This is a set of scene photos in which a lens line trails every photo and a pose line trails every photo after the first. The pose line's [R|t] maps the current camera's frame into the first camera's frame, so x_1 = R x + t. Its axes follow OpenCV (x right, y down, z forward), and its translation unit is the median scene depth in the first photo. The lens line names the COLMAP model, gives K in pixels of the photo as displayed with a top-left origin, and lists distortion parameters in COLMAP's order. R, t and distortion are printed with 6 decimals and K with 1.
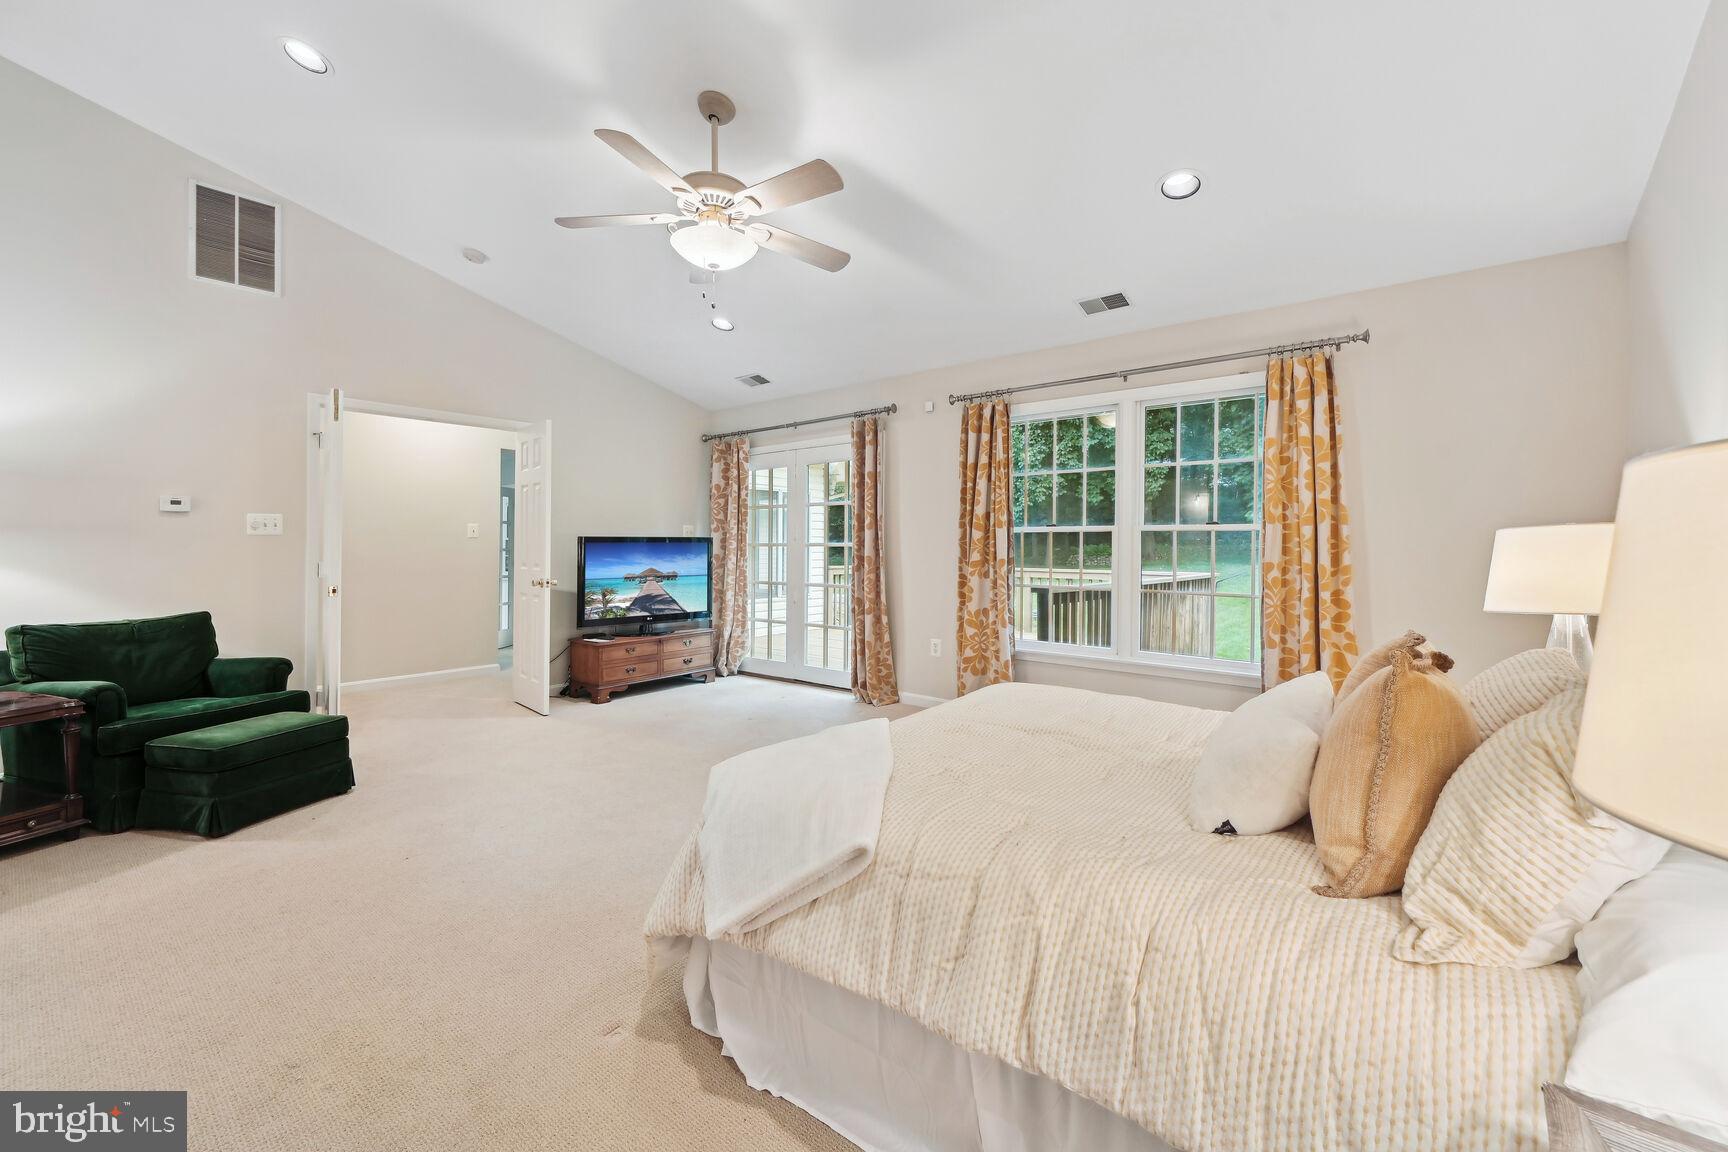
lens RADIAL K [[706.0, 0, 864.7], [0, 706.0, 558.1], [0, 0, 1]] dist [0.001639, -0.000094]
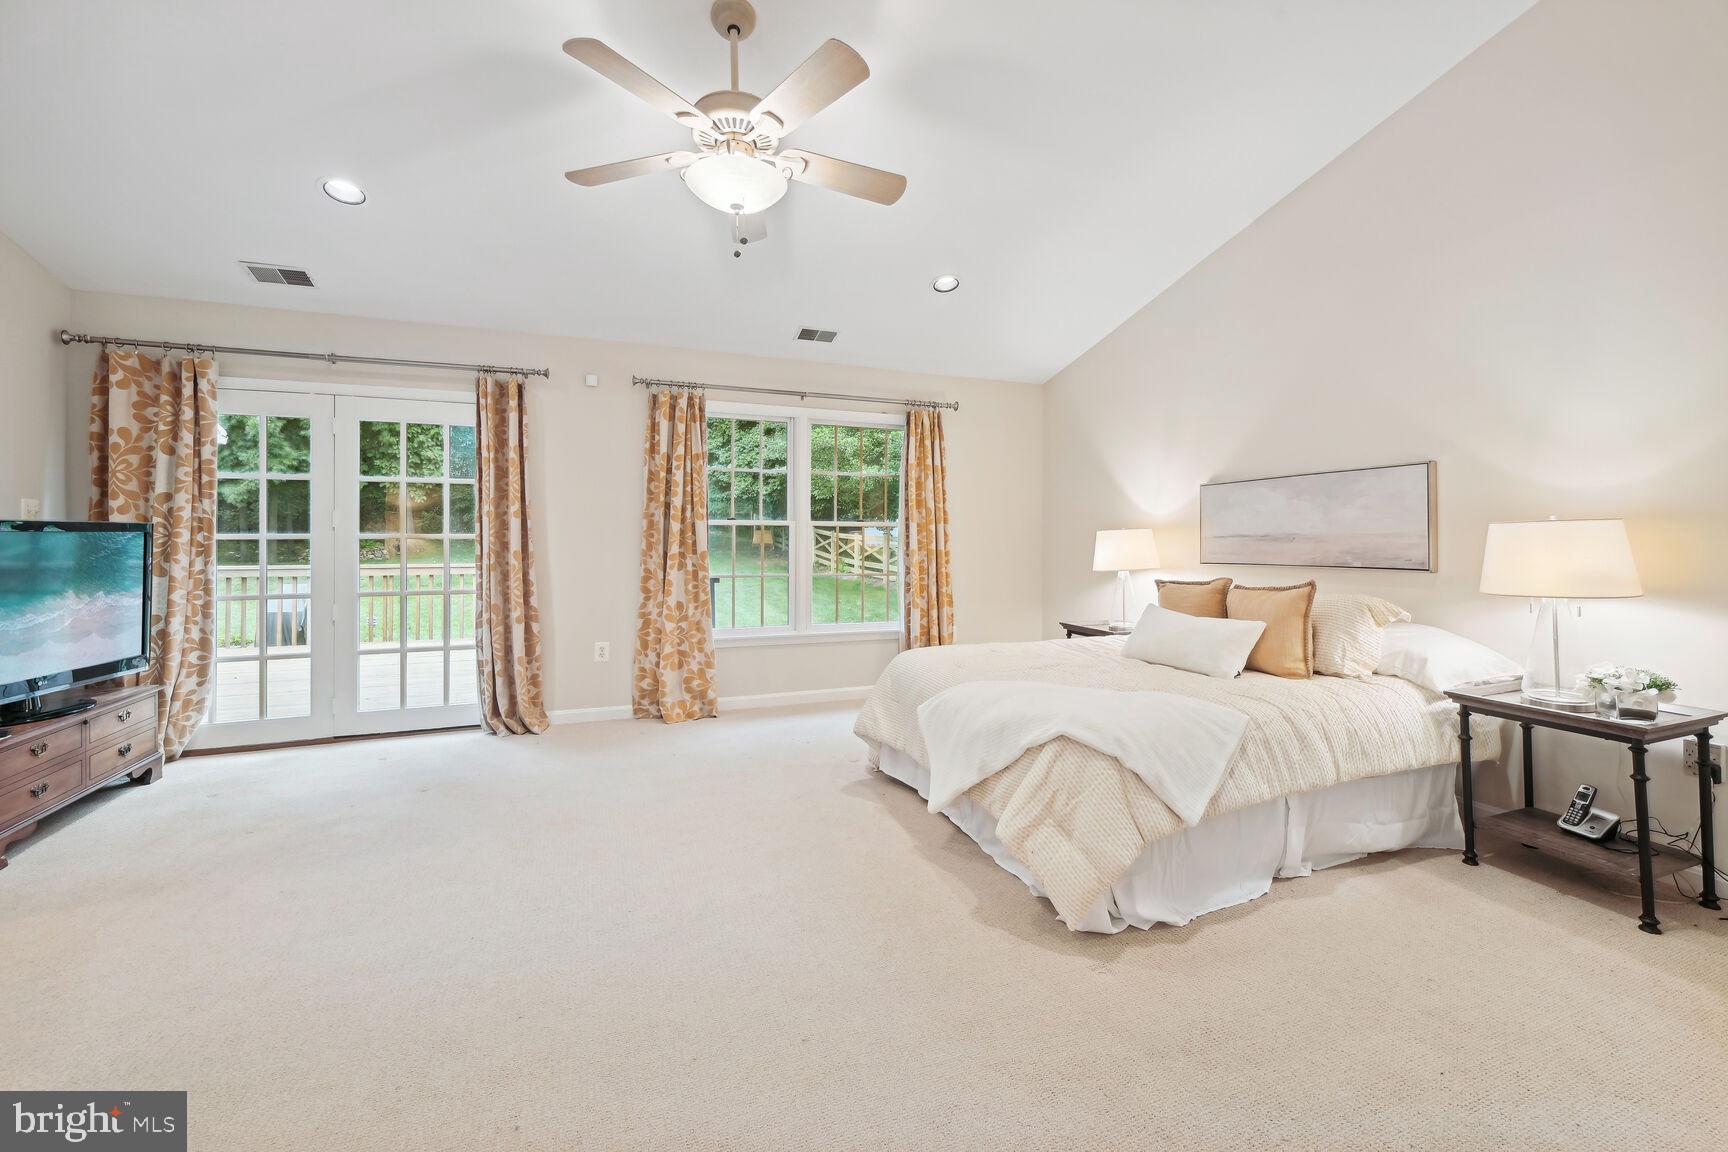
lens RADIAL K [[706.0, 0, 877.9], [0, 706.0, 548.4], [0, 0, 1]] dist [0.001639, -0.000094]
pose [[0.481237, -0.015118, 0.876460, -0.539186], [0.015284, 0.999844, 0.008854, -0.007012], [-0.876458, 0.009135, 0.481393, 0.274735]]
